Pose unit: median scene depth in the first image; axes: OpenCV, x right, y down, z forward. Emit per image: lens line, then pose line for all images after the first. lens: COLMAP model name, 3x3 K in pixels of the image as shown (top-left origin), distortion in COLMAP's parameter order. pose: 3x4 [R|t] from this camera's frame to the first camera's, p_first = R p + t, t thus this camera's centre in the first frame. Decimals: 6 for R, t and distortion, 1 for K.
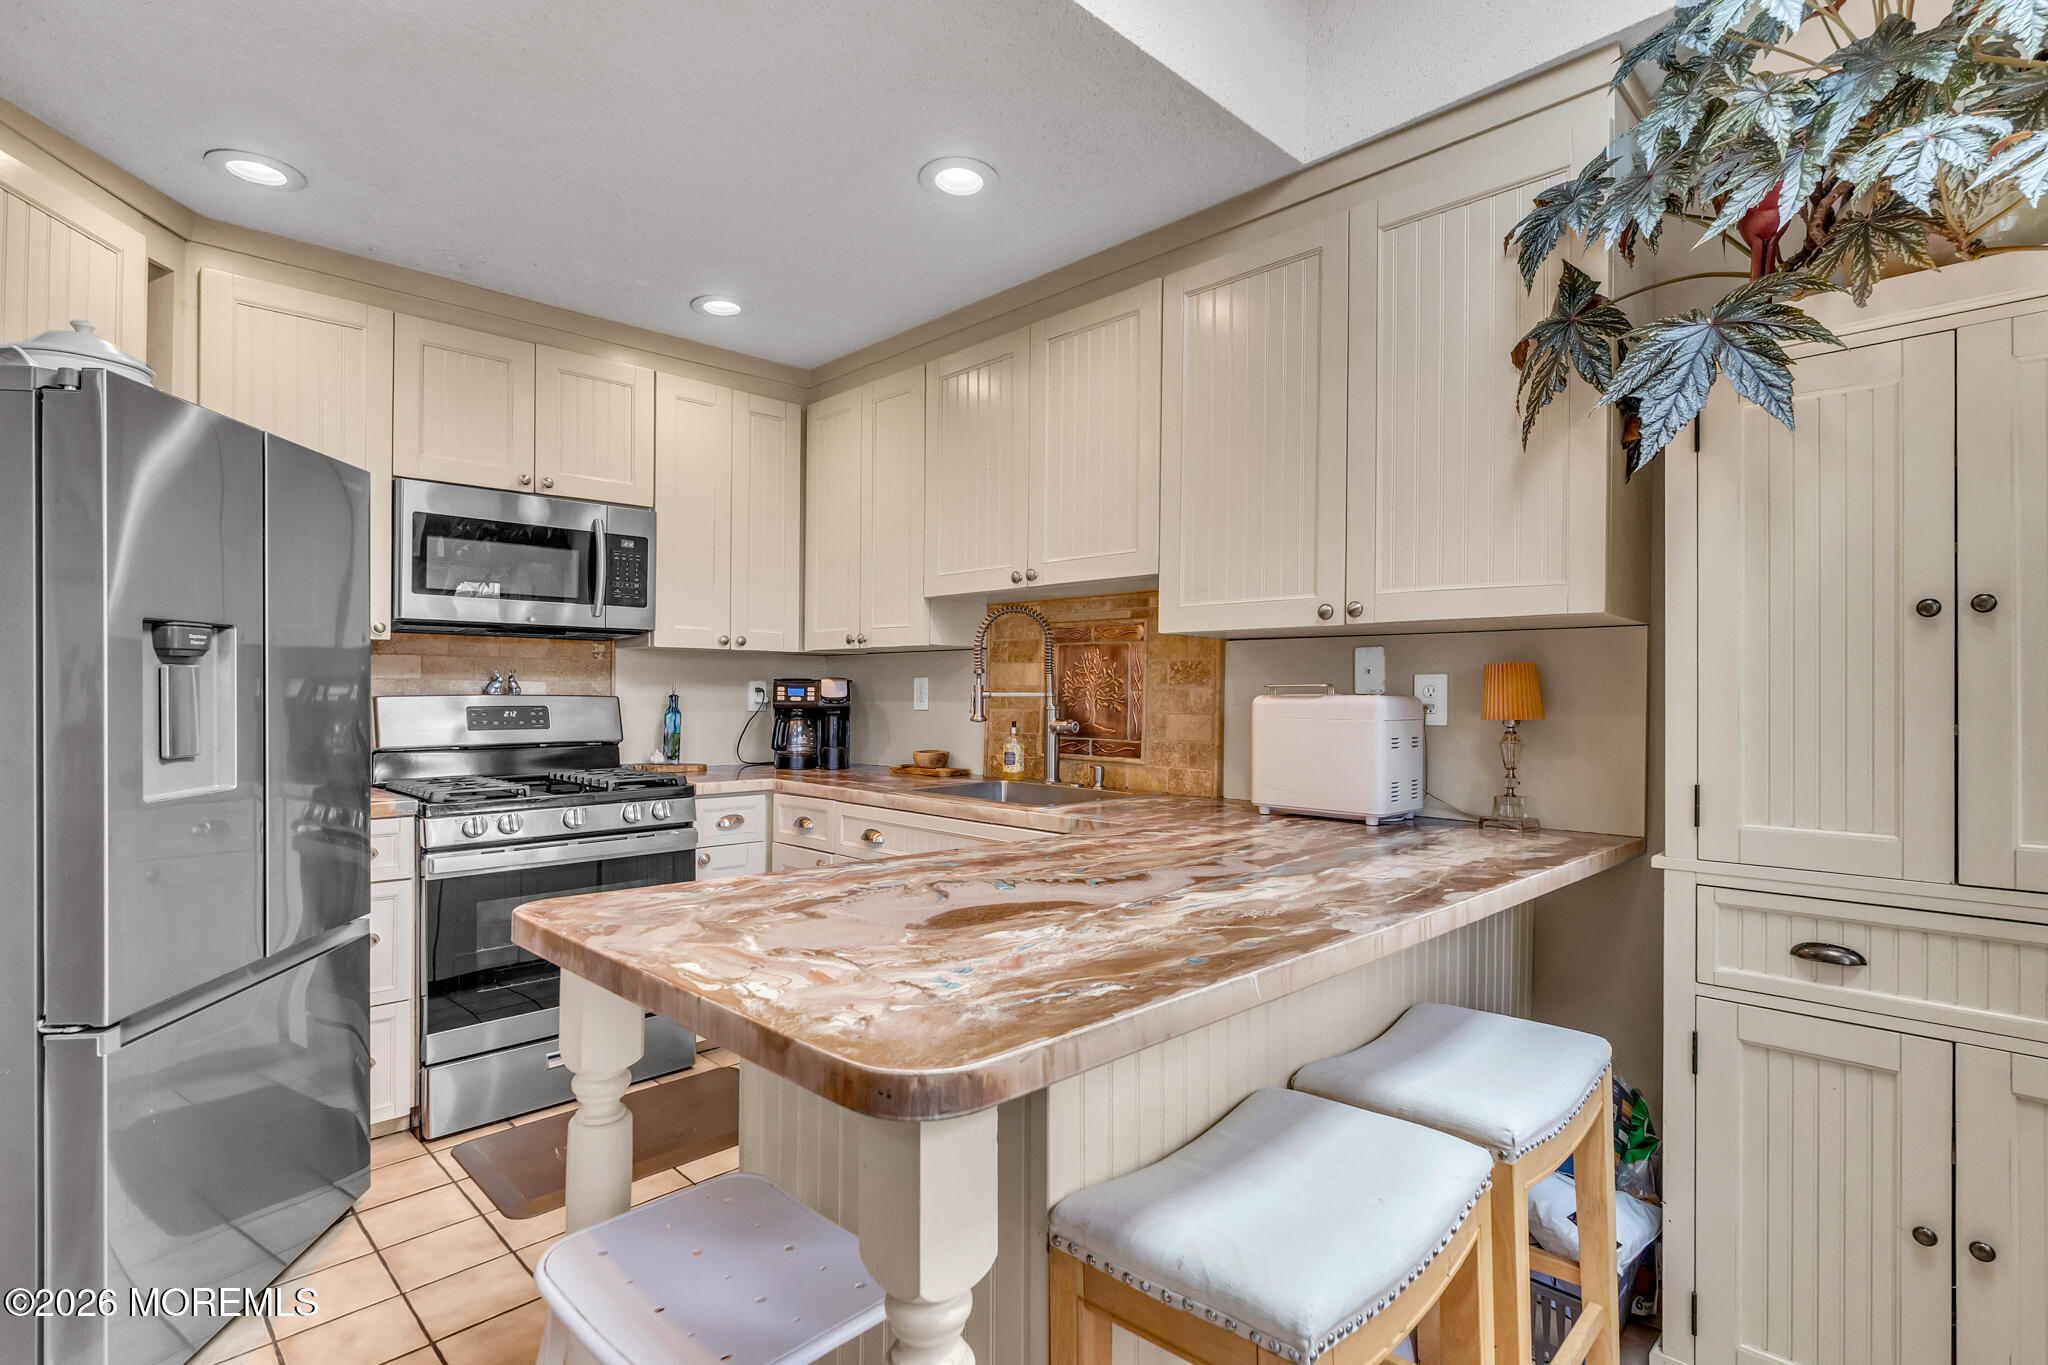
lens RADIAL K [[982.7, 0, 1025.2], [0, 982.7, 690.4], [0, 0, 1]] dist [-0.002592, 0.001039]
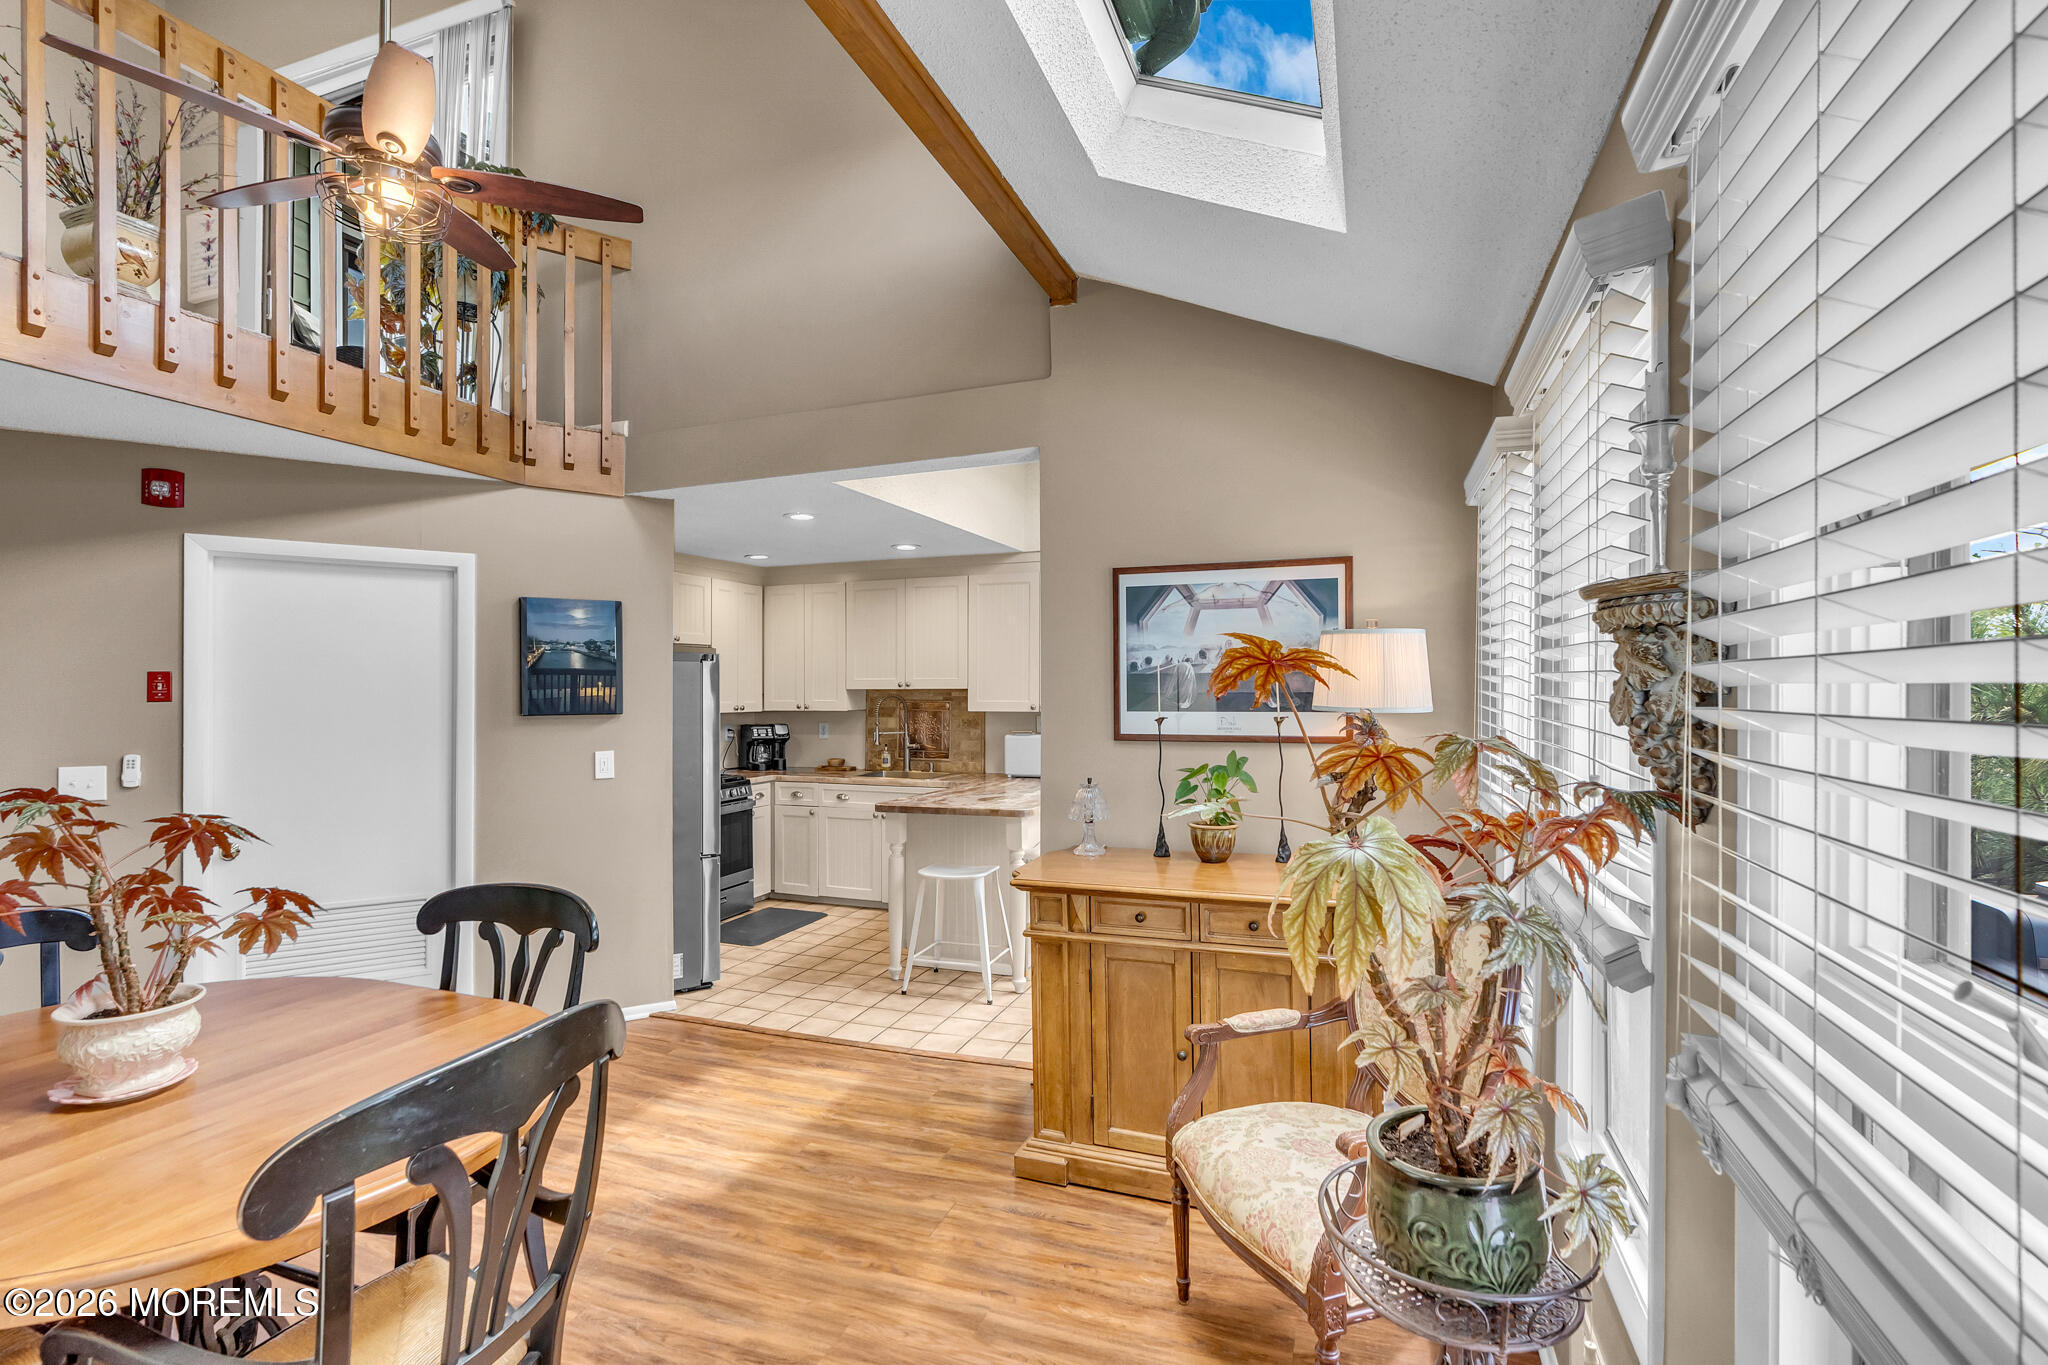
lens RADIAL K [[935.9, 0, 1033.0], [0, 935.9, 686.0], [0, 0, 1]] dist [-0.009323, 0.002370]
pose [[0.910391, -0.009463, 0.413640, -0.610529], [0.007374, 0.999951, 0.006647, -0.117451], [-0.413682, -0.003001, 0.910416, -1.124856]]
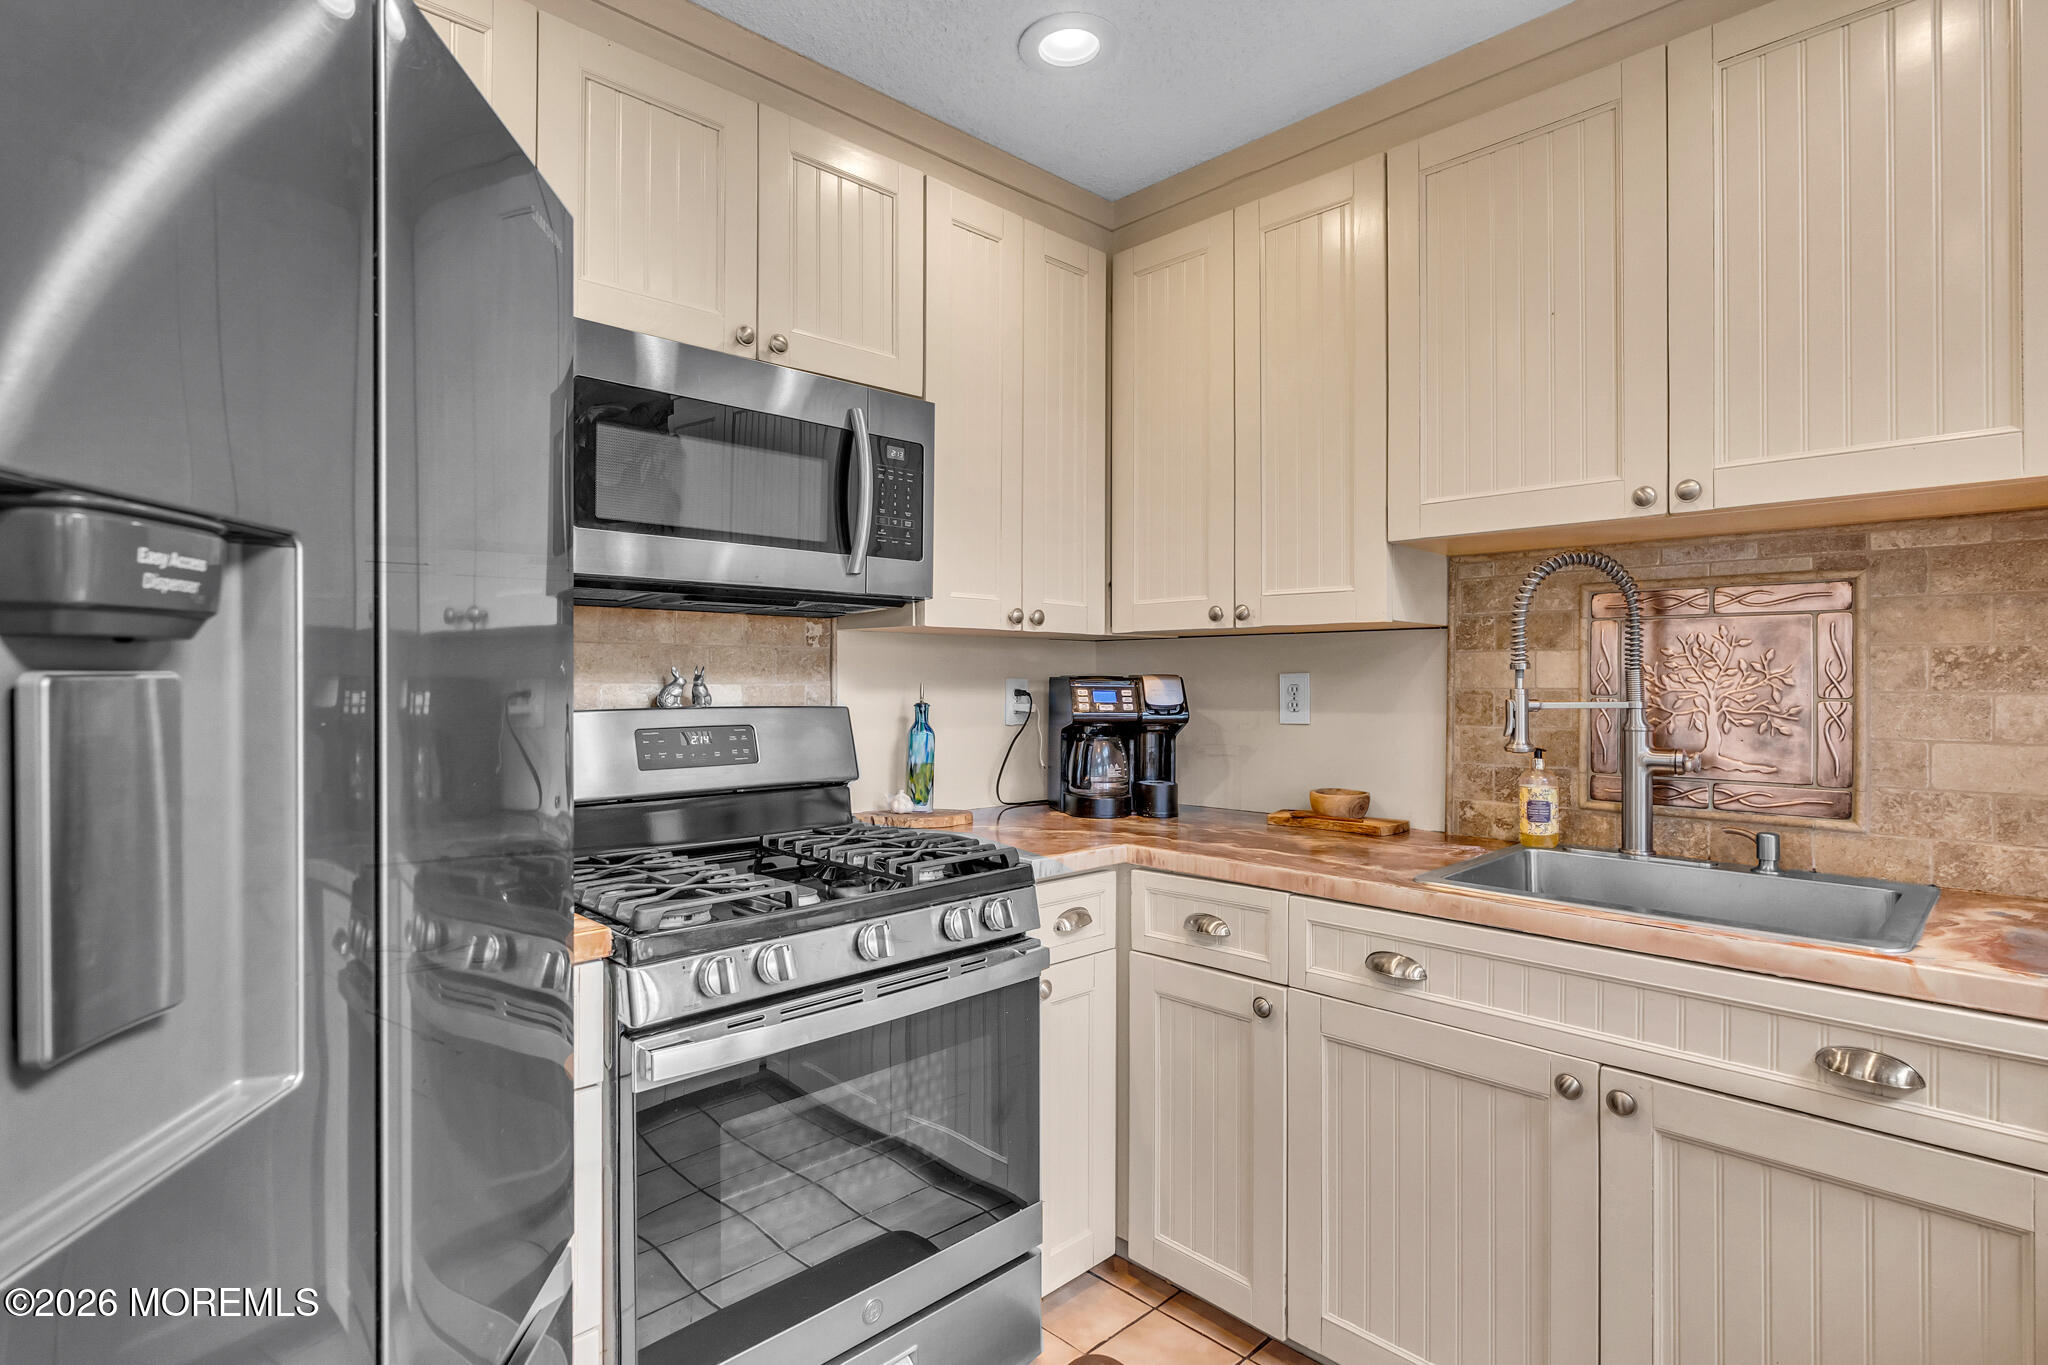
lens RADIAL K [[1021.9, 0, 1025.8], [0, 1021.9, 672.4], [0, 0, 1]] dist [-0.001101, 0.000367]
pose [[0.999958, -0.003827, -0.008343, -0.329399], [0.003777, 0.999975, -0.005910, -0.012824], [0.008365, 0.005879, 0.999948, 0.391868]]
